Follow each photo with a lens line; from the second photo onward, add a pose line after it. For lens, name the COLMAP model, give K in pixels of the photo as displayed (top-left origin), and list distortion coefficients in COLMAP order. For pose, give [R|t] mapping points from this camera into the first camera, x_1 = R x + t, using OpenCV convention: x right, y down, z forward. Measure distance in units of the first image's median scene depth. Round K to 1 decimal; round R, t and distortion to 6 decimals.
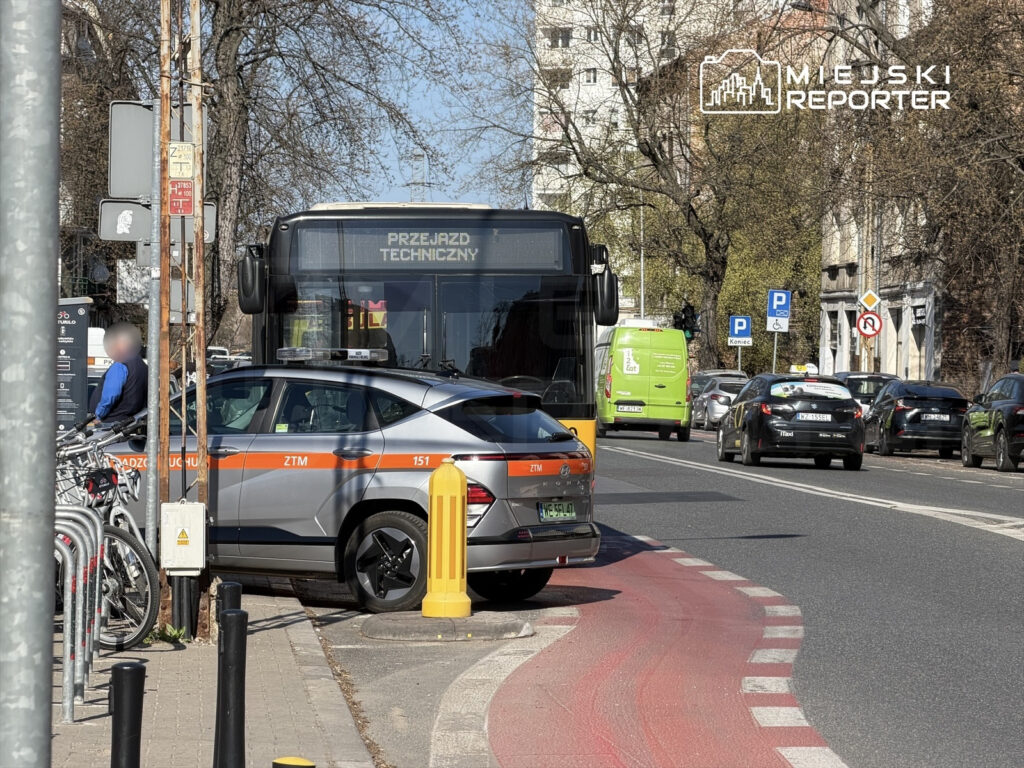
lens RADIAL K [[4003.1, 0, 511.7], [0, 4003.1, 384.1], [0, 0, 1]] dist [0.280570, 0.000000]
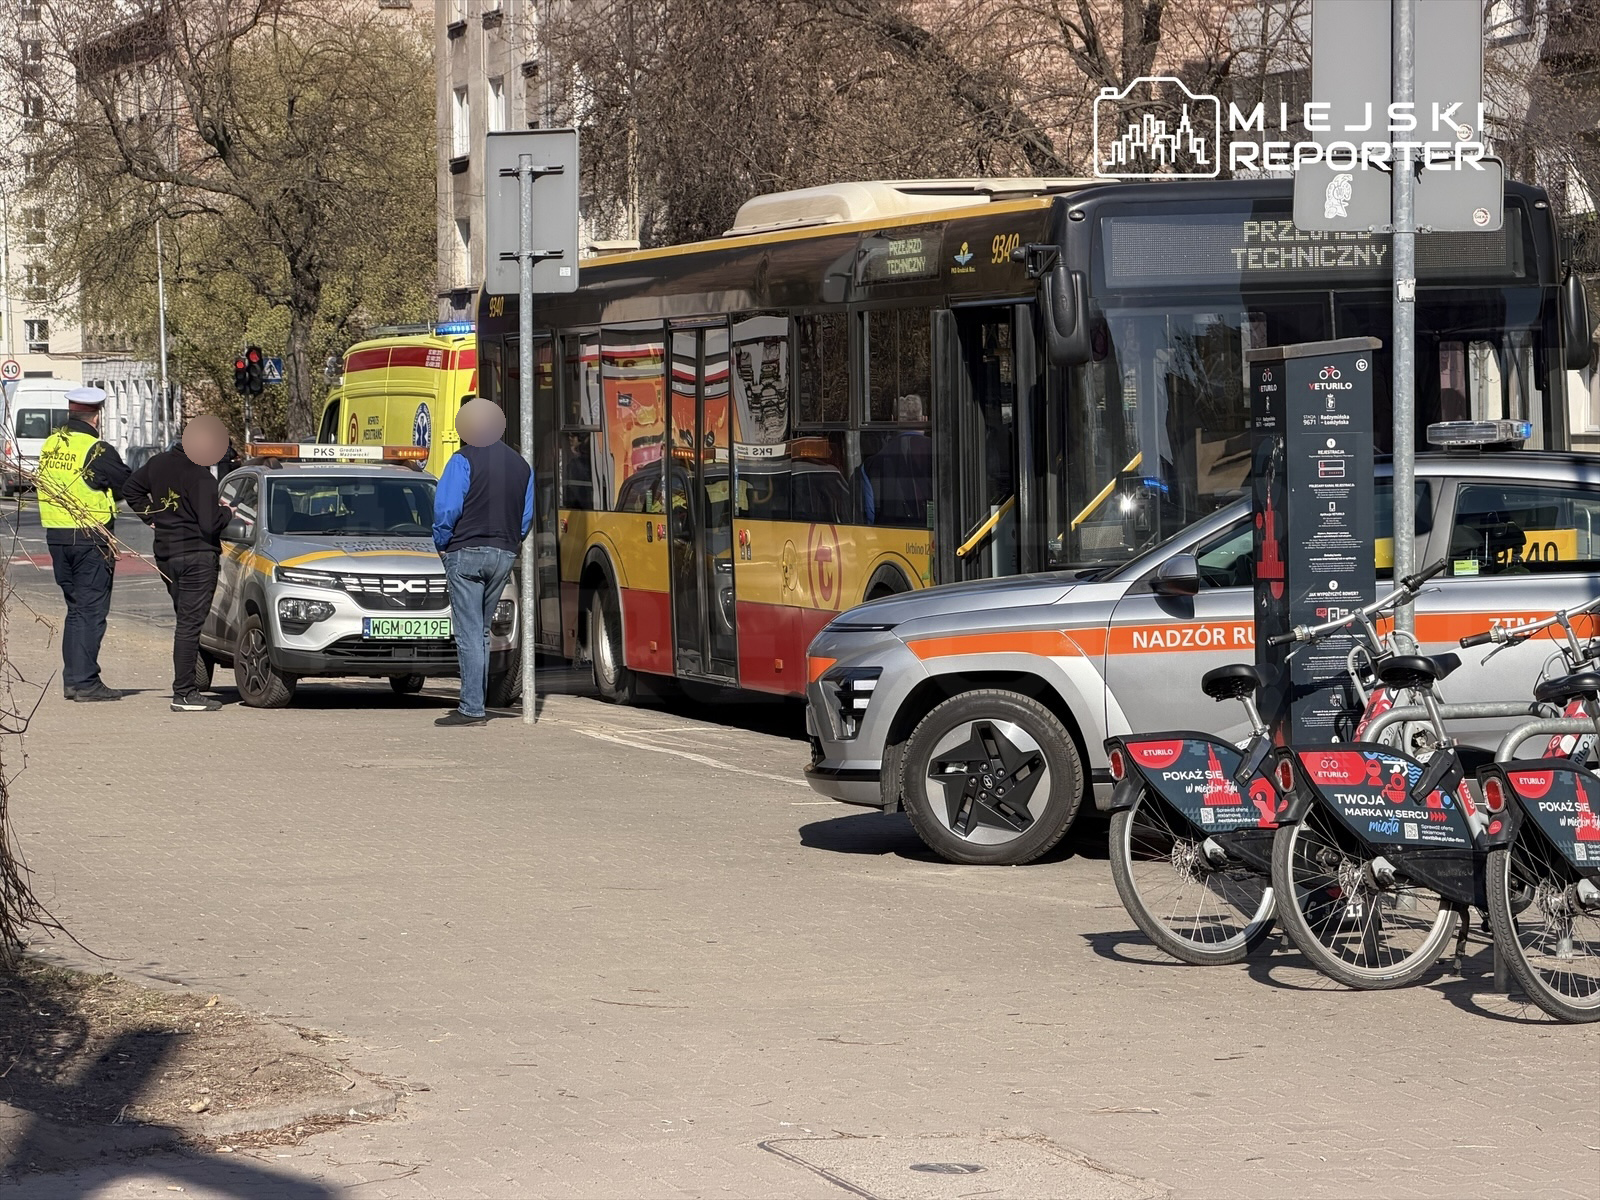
lens RADIAL K [[4962.7, 0, 803.3], [0, 4962.7, 588.8], [0, 0, 1]] dist [0.188099, 0.000000]
pose [[0.971537, -0.035450, 0.234222, -0.266335], [0.028404, 0.999039, 0.033386, -0.010092], [-0.235181, -0.025783, 0.971610, 0.304759]]
